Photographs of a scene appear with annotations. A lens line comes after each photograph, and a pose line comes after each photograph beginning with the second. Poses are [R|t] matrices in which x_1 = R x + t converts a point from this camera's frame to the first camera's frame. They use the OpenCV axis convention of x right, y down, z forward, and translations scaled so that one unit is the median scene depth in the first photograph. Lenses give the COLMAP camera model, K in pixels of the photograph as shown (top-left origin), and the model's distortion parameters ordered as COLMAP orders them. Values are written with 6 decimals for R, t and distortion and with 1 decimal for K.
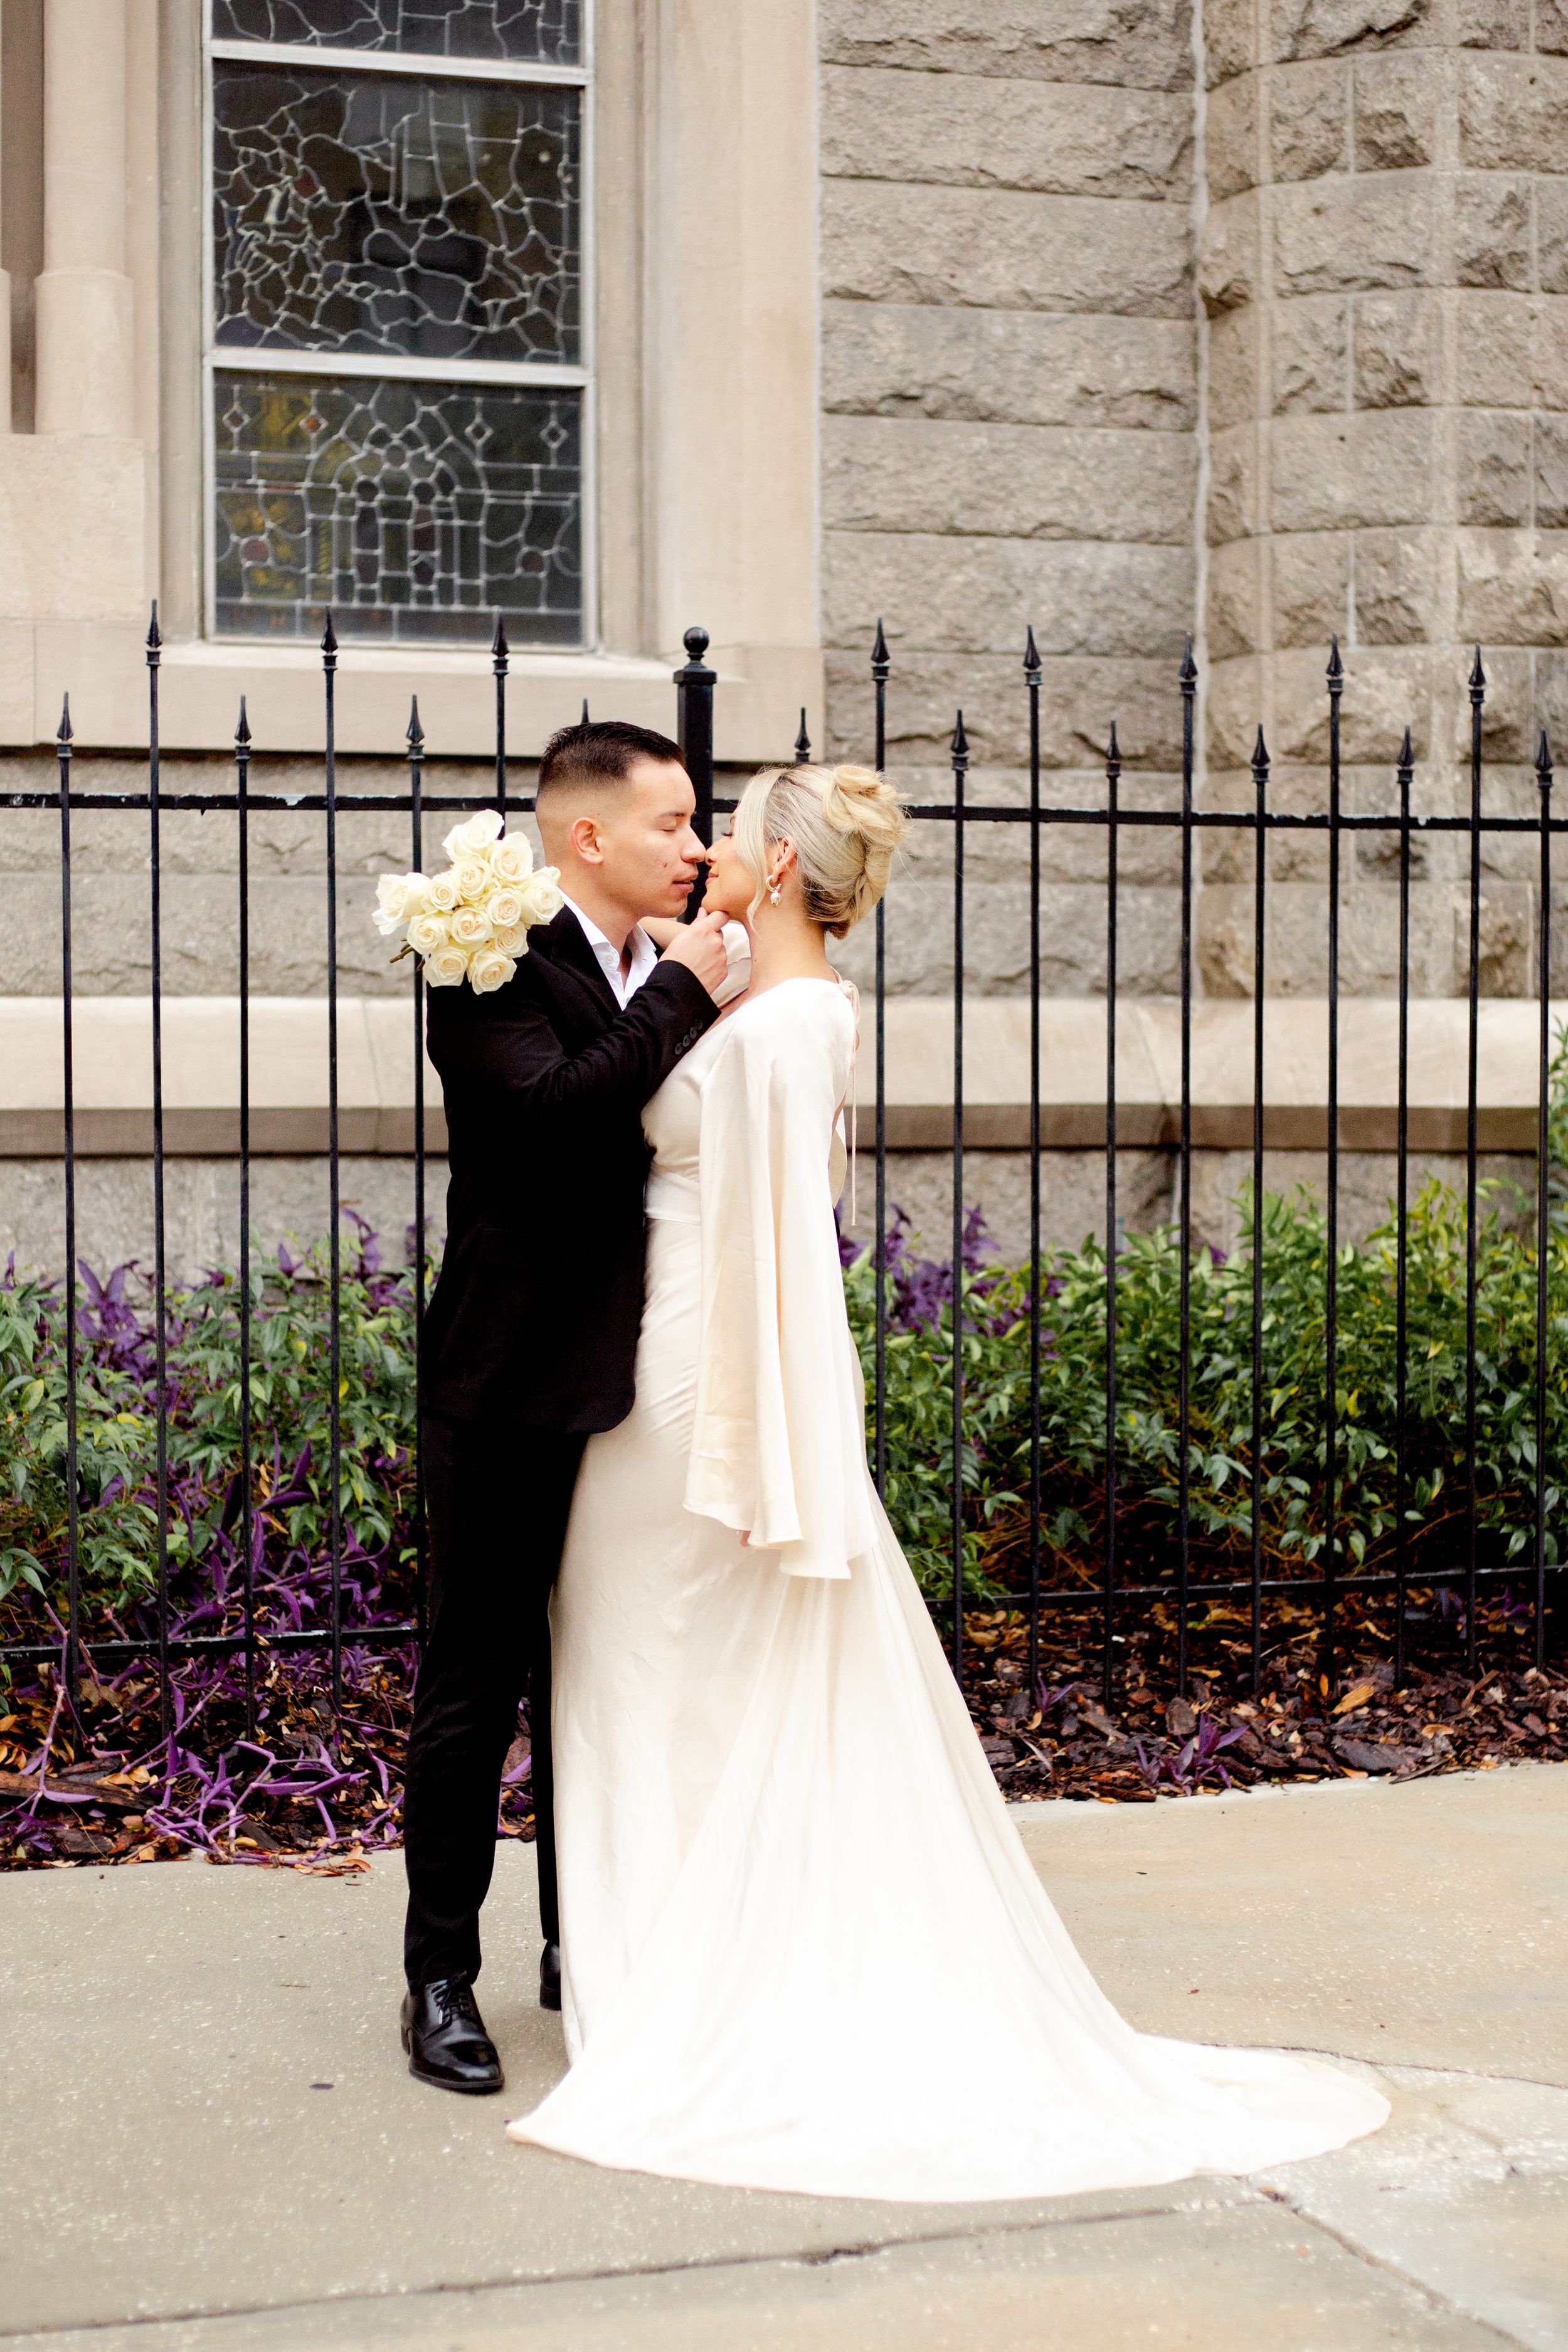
lens RADIAL K [[3479.0, 0, 784.0], [0, 3479.0, 1176.0], [0, 0, 1]] dist [-0.092614, -0.097338]
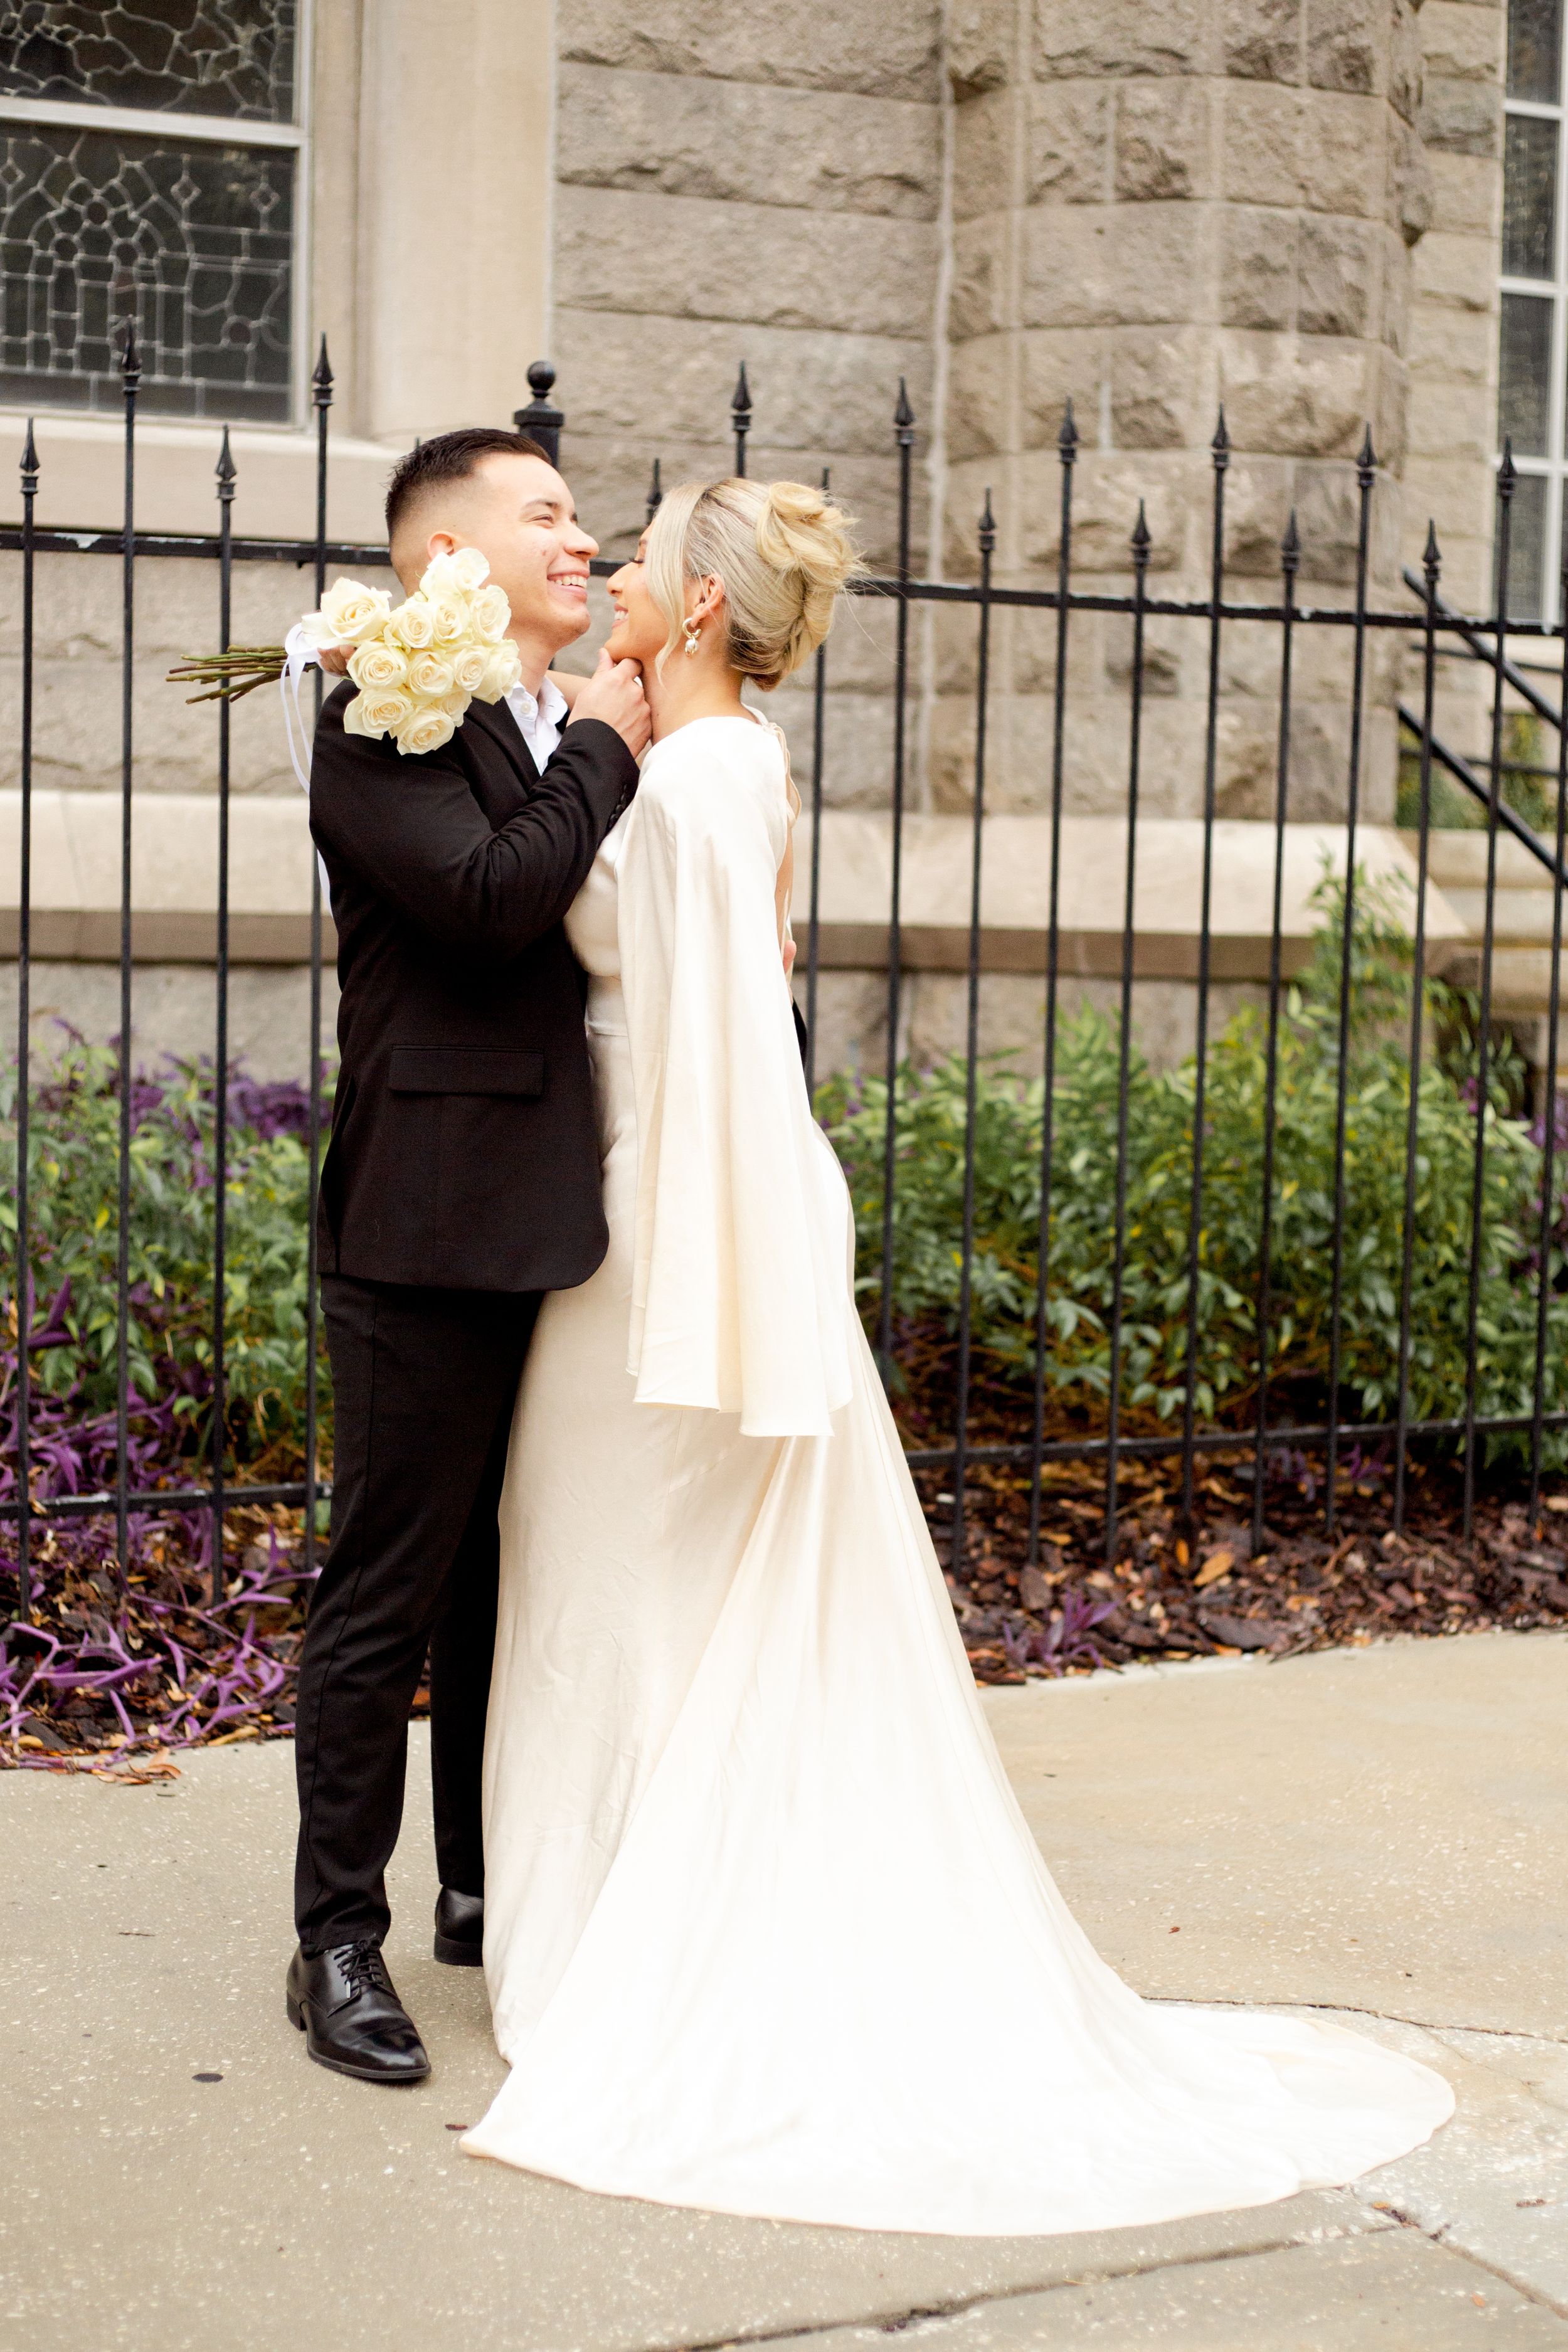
lens RADIAL K [[3479.0, 0, 784.0], [0, 3479.0, 1176.0], [0, 0, 1]] dist [-0.092614, -0.097338]
pose [[0.994289, 0.013693, 0.105839, -0.047428], [-0.019126, 0.998542, 0.050481, 0.002283], [-0.104993, -0.052217, 0.993101, 0.096813]]
